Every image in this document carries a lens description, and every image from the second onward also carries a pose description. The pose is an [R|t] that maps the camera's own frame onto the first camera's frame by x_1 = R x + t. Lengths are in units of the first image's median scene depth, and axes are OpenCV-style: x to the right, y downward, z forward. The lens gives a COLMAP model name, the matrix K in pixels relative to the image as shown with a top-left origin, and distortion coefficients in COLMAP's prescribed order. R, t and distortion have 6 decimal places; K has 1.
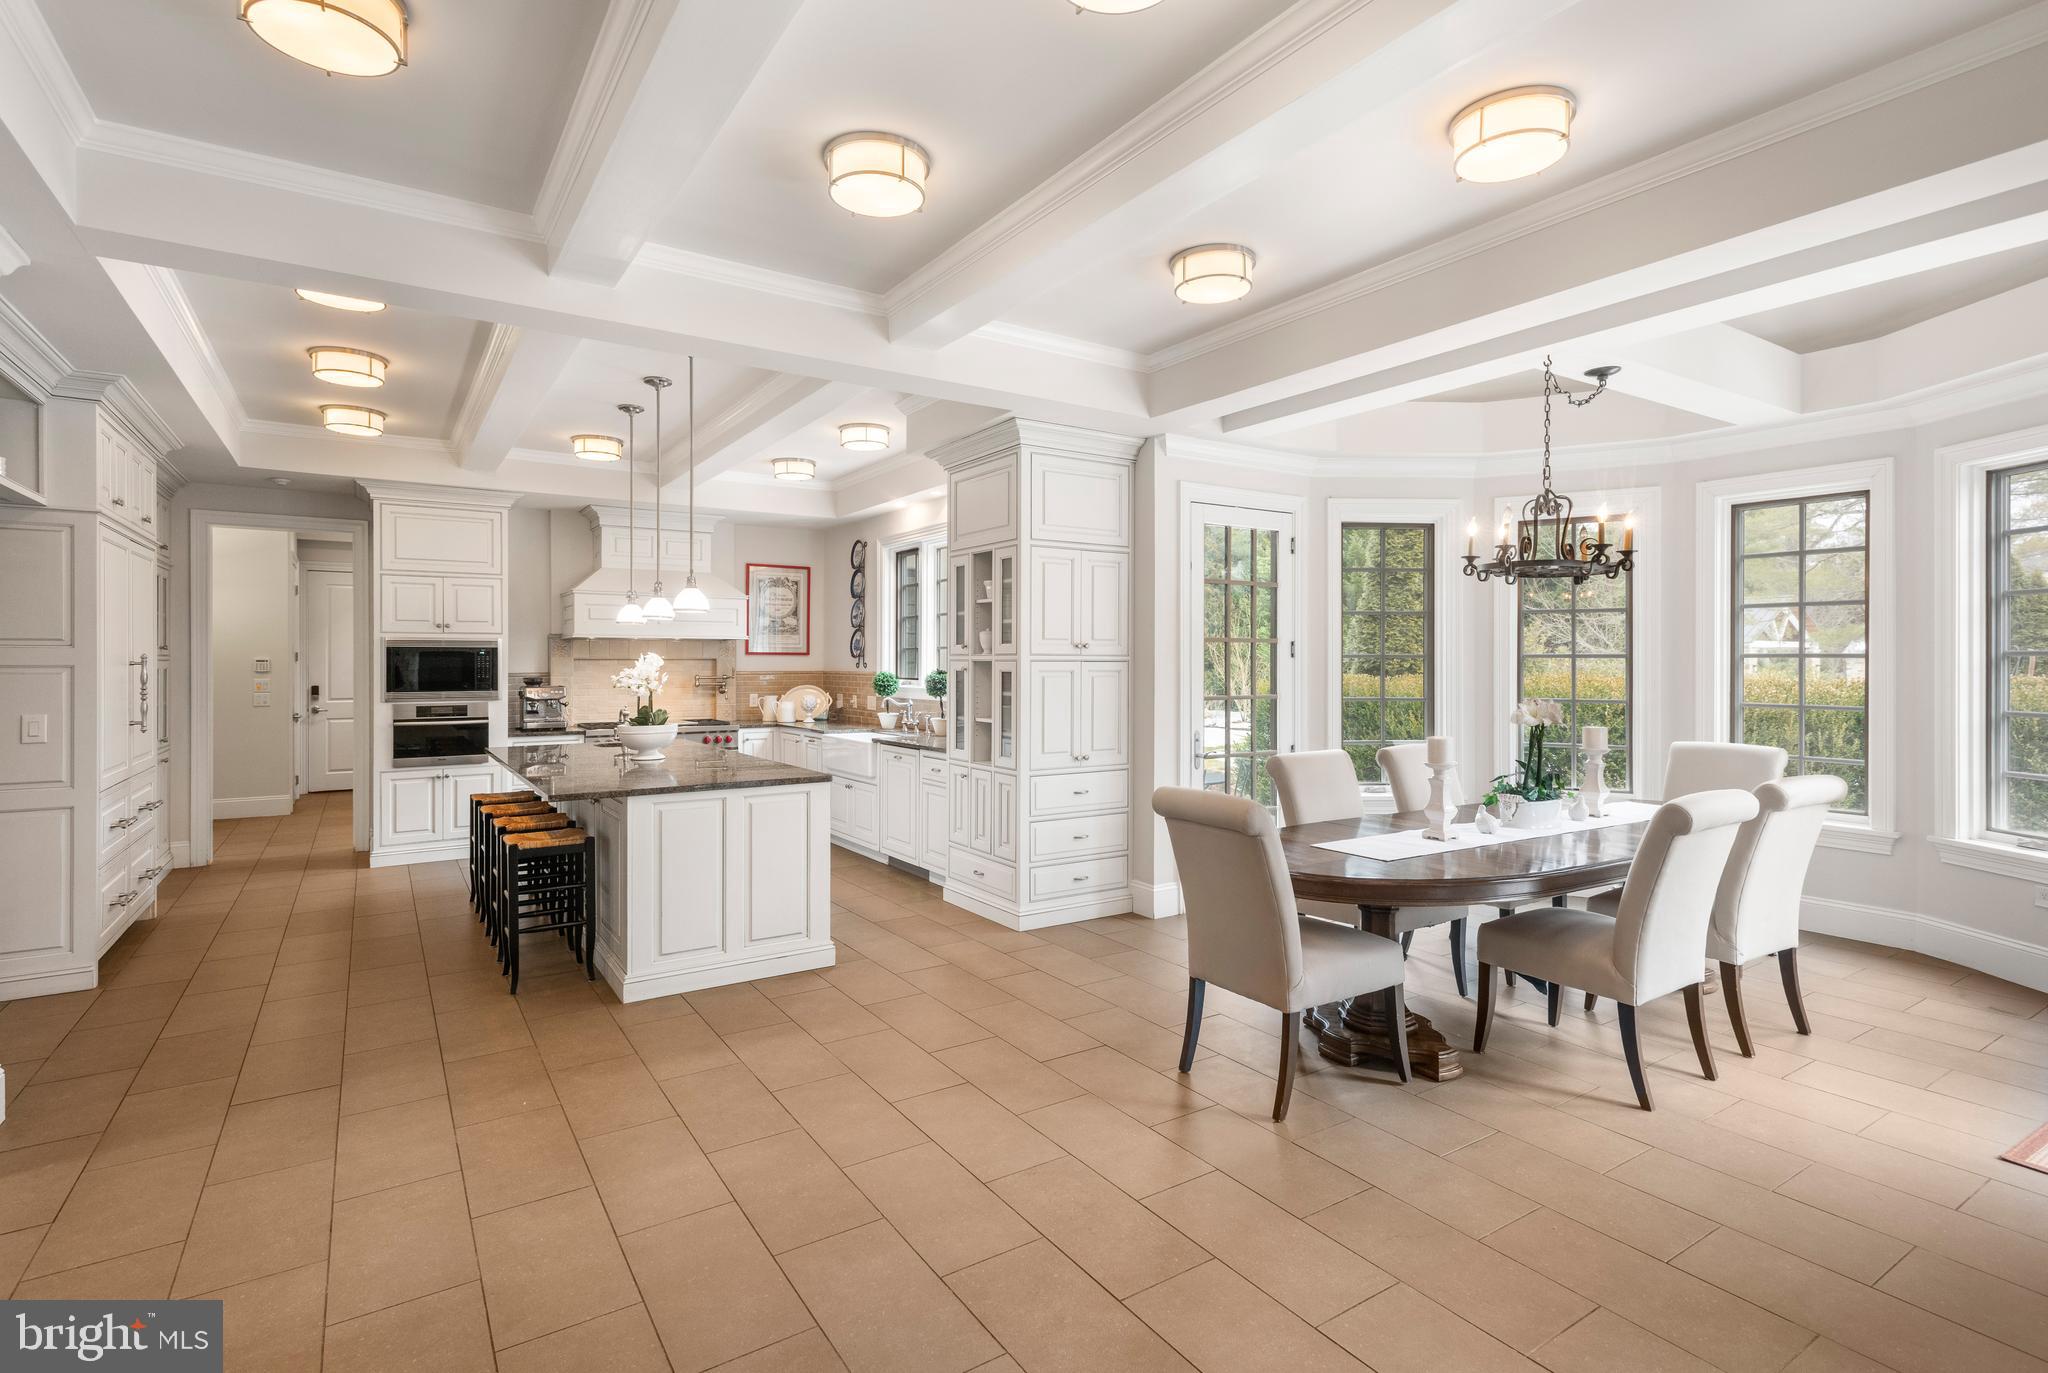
lens RADIAL K [[1003.2, 0, 1019.3], [0, 1003.2, 655.0], [0, 0, 1]] dist [0.019605, -0.007008]
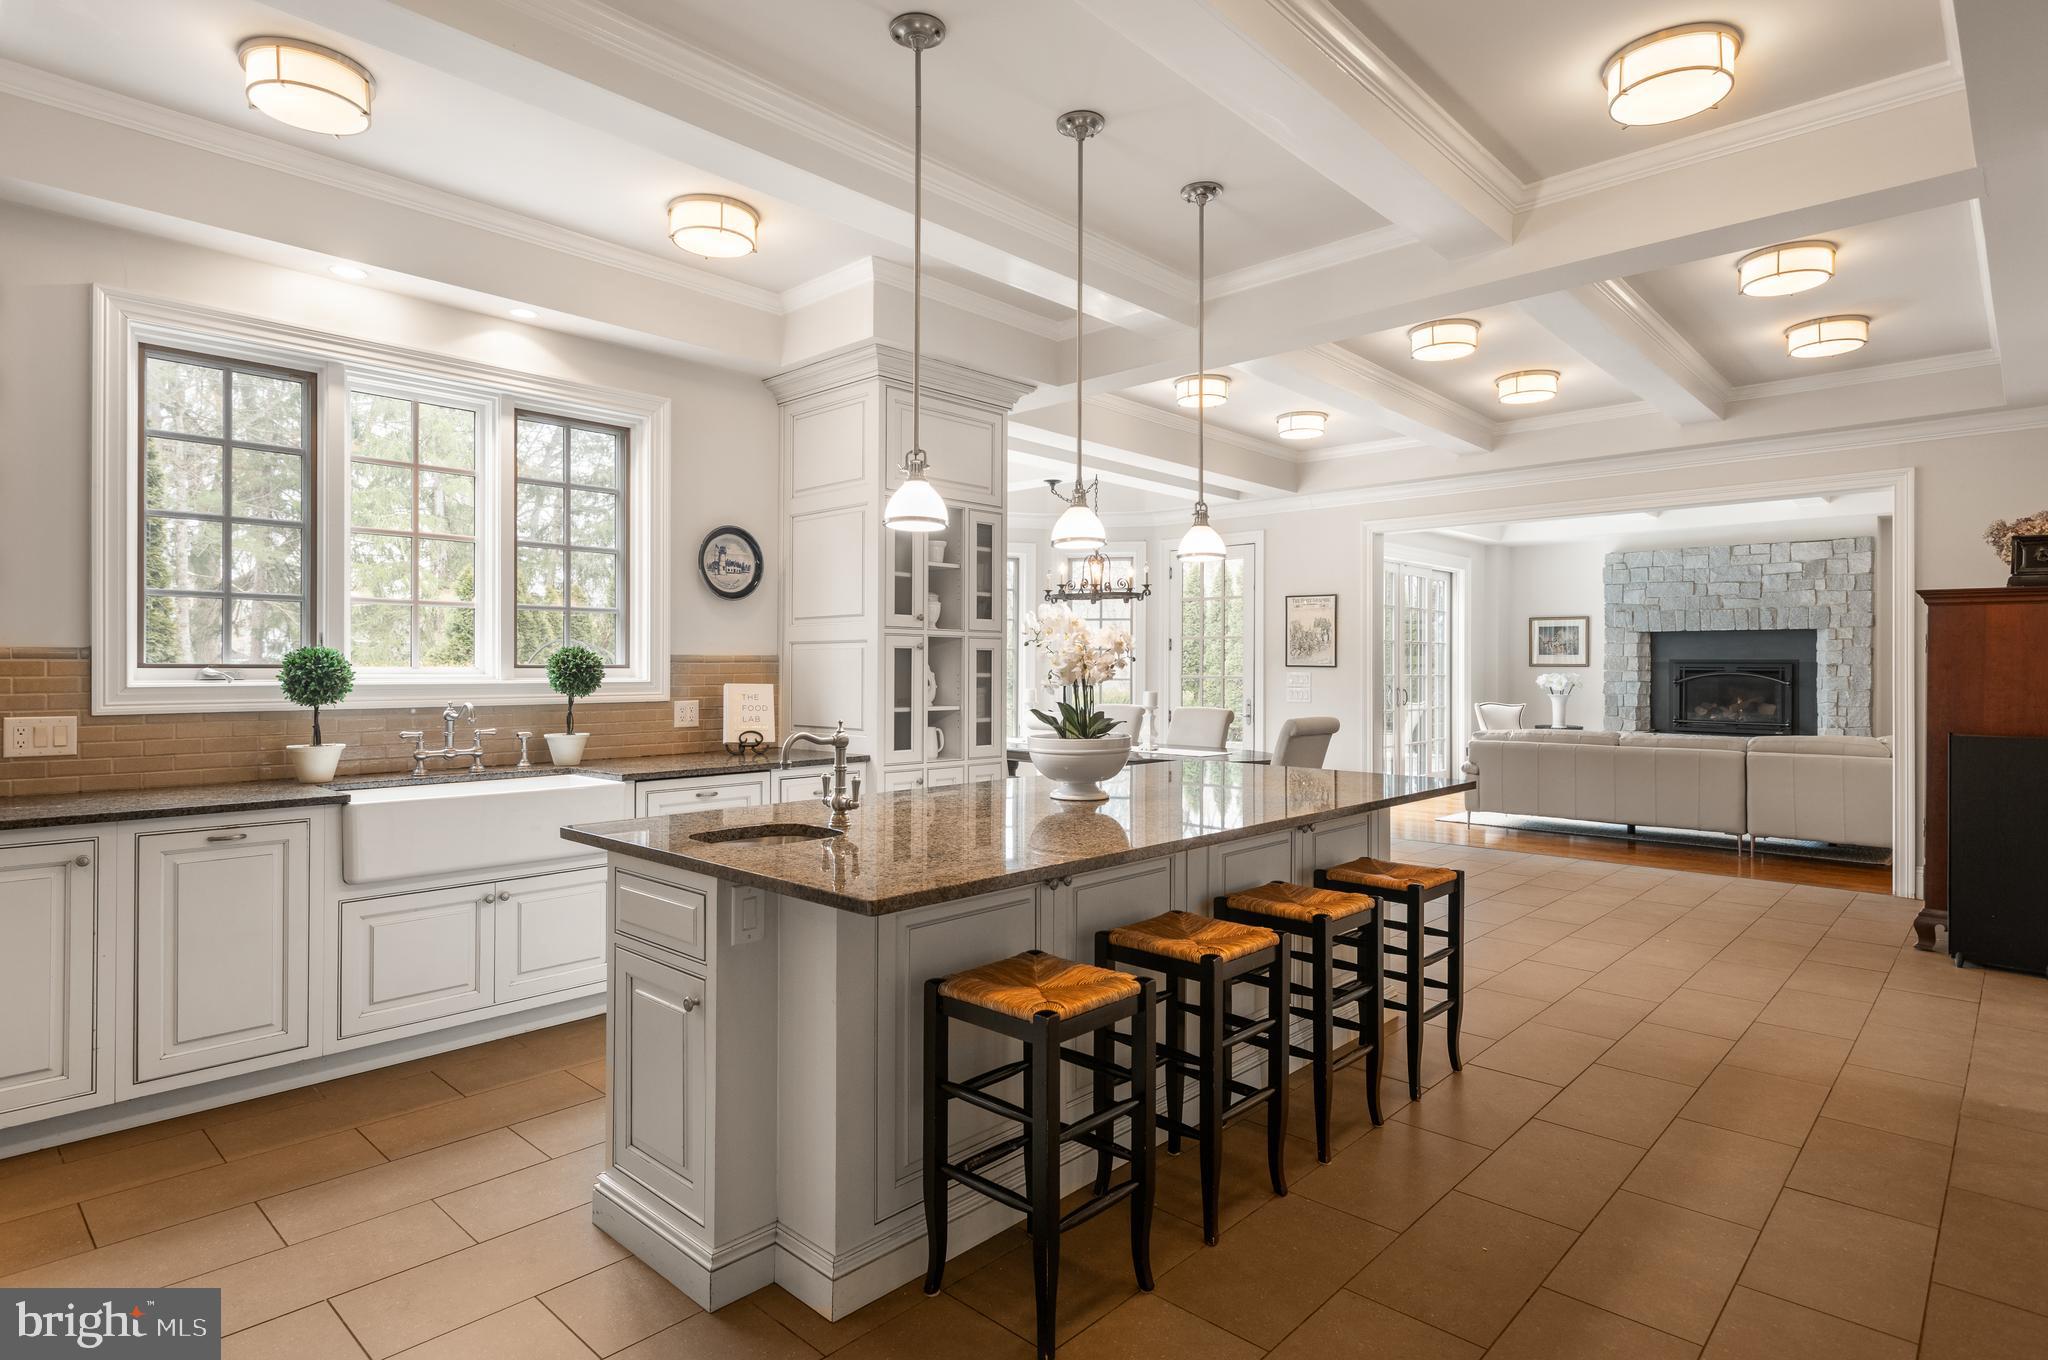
lens RADIAL K [[1060.7, 0, 1011.8], [0, 1060.7, 667.1], [0, 0, 1]] dist [0.004249, -0.001104]
pose [[-0.237245, 0.001915, 0.971448, -0.716139], [-0.008691, 0.999954, -0.004094, 0.026789], [-0.971411, -0.009414, -0.237218, 0.913633]]
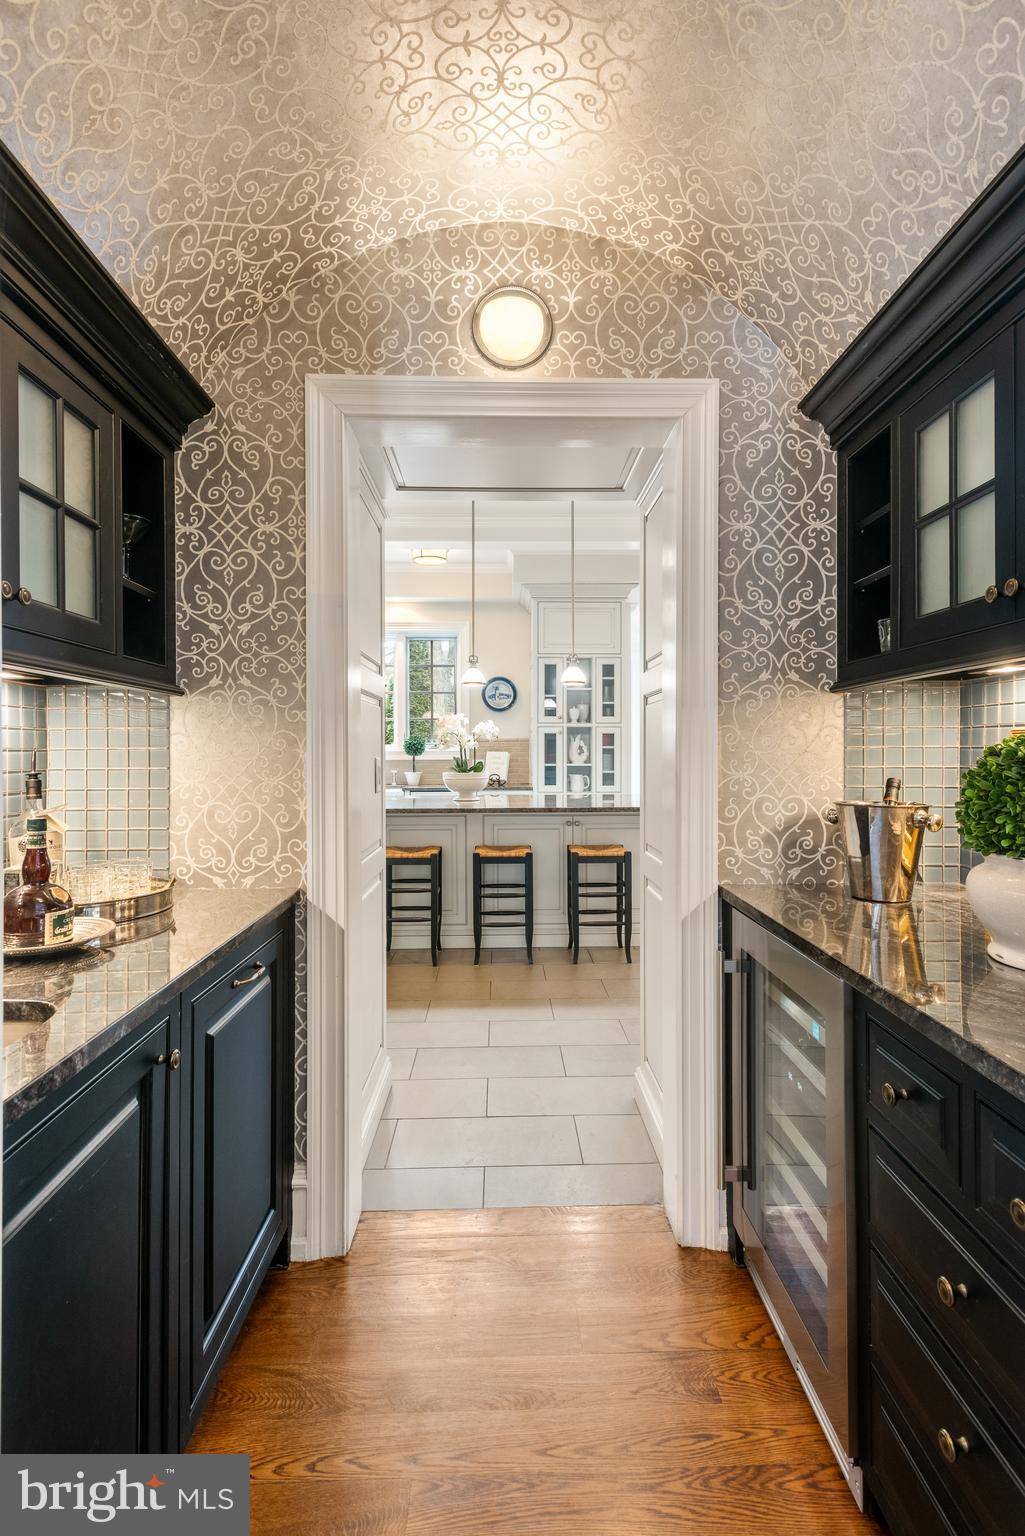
lens RADIAL K [[752.4, 0, 522.1], [0, 752.4, 758.4], [0, 0, 1]] dist [0.019605, -0.007008]
pose [[0.518875, -0.010158, 0.854789, -0.865389], [-0.003566, 0.999895, 0.014047, 0.030604], [-0.854842, -0.010337, 0.518785, 0.366663]]
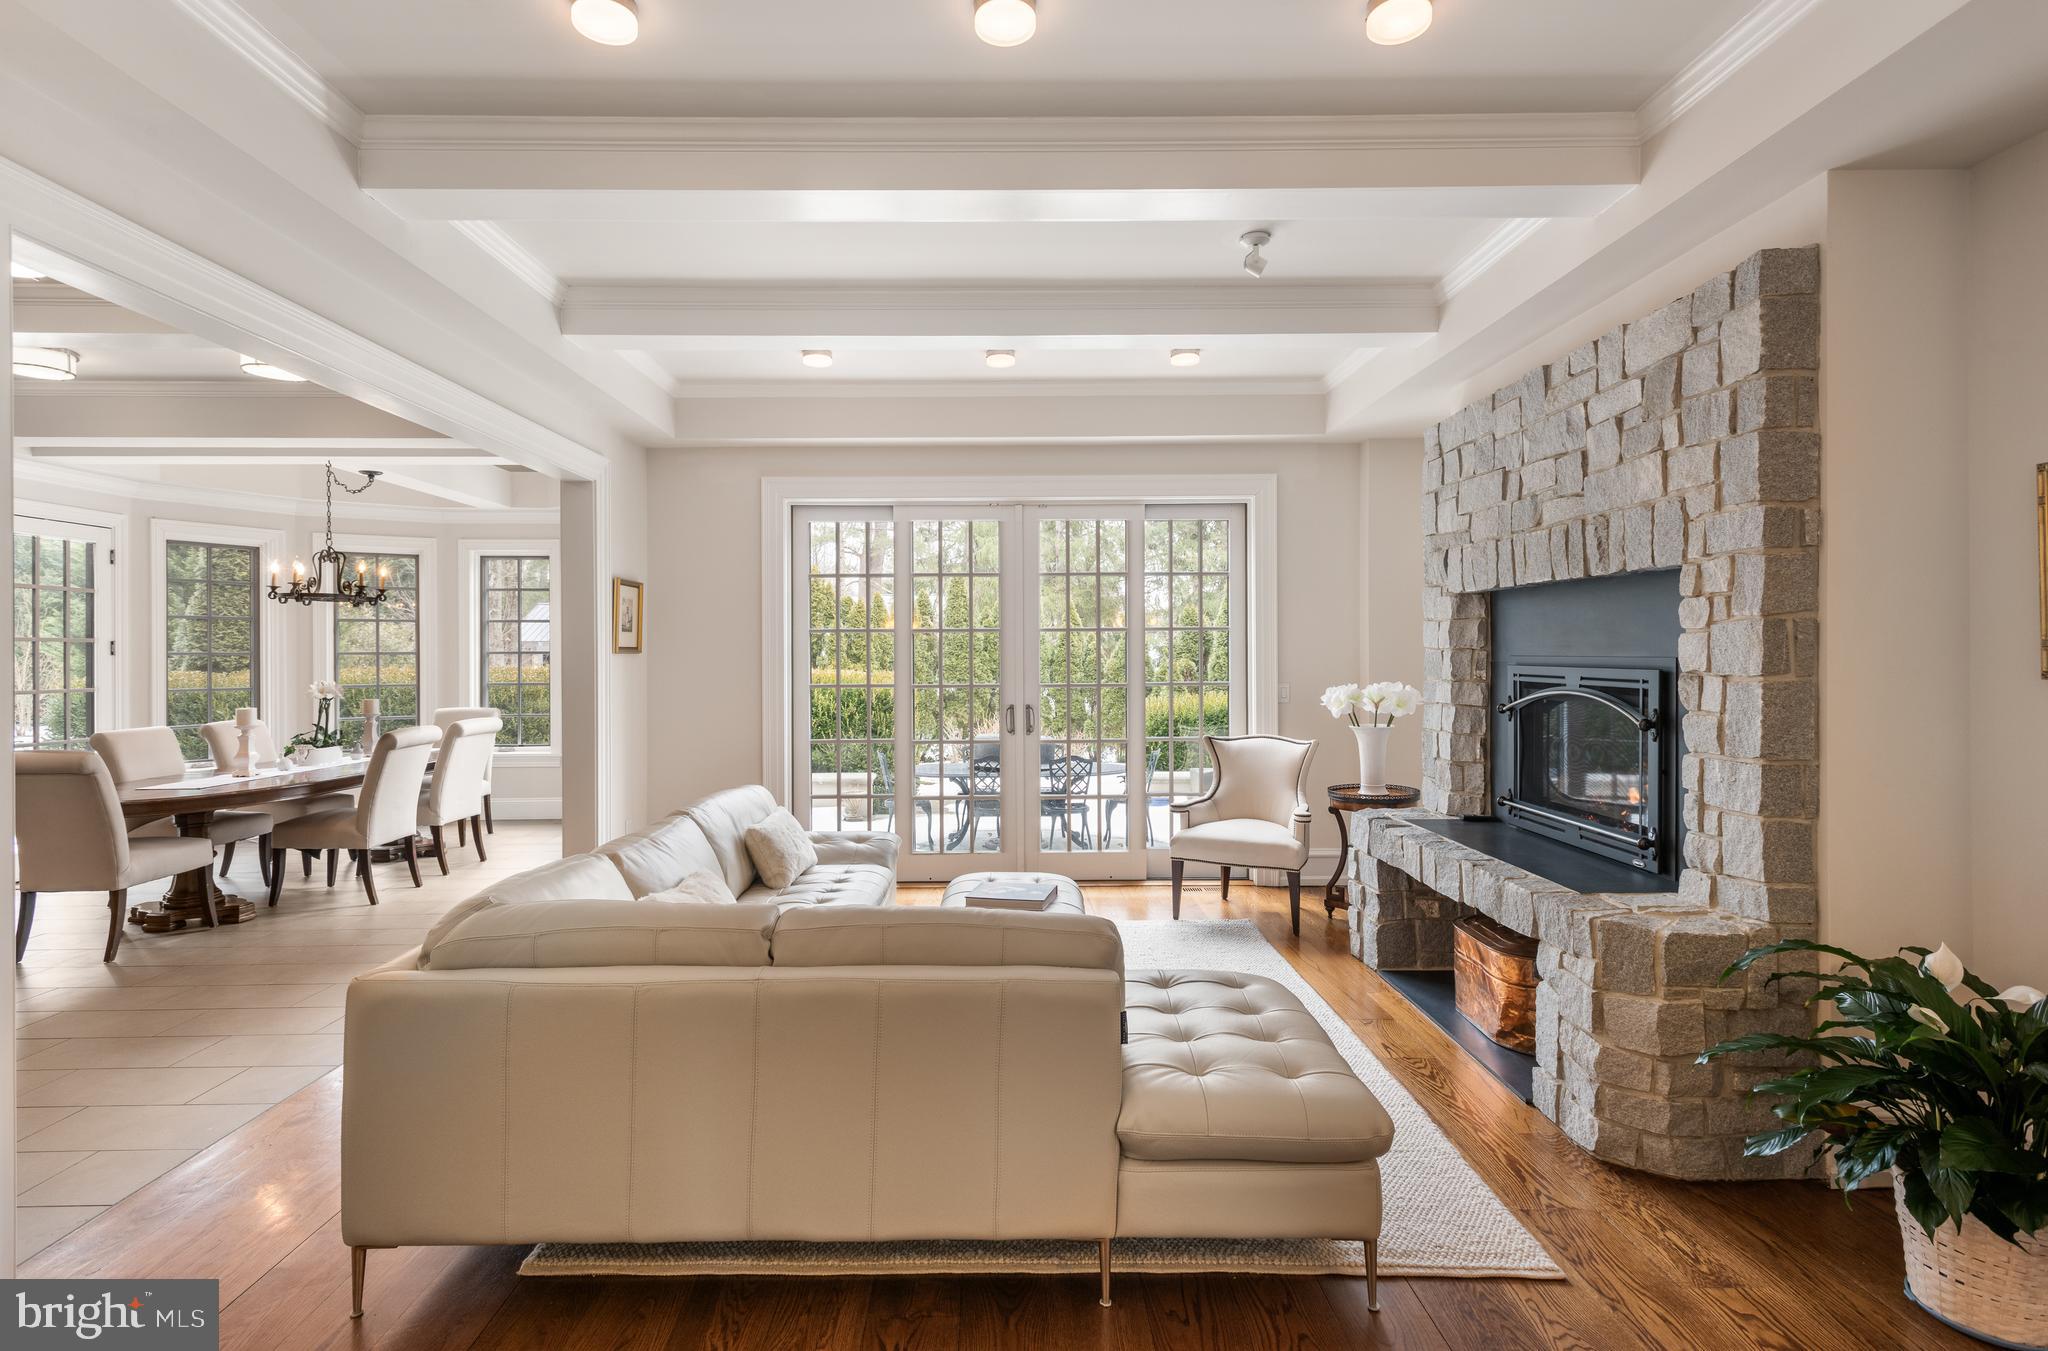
lens RADIAL K [[1003.2, 0, 1034.6], [0, 1003.2, 657.9], [0, 0, 1]] dist [0.019605, -0.007008]
pose [[0.528030, -0.004299, 0.849215, -0.135464], [-0.000482, 0.999986, 0.005362, -0.000604], [-0.849226, -0.003241, 0.528020, -0.442075]]
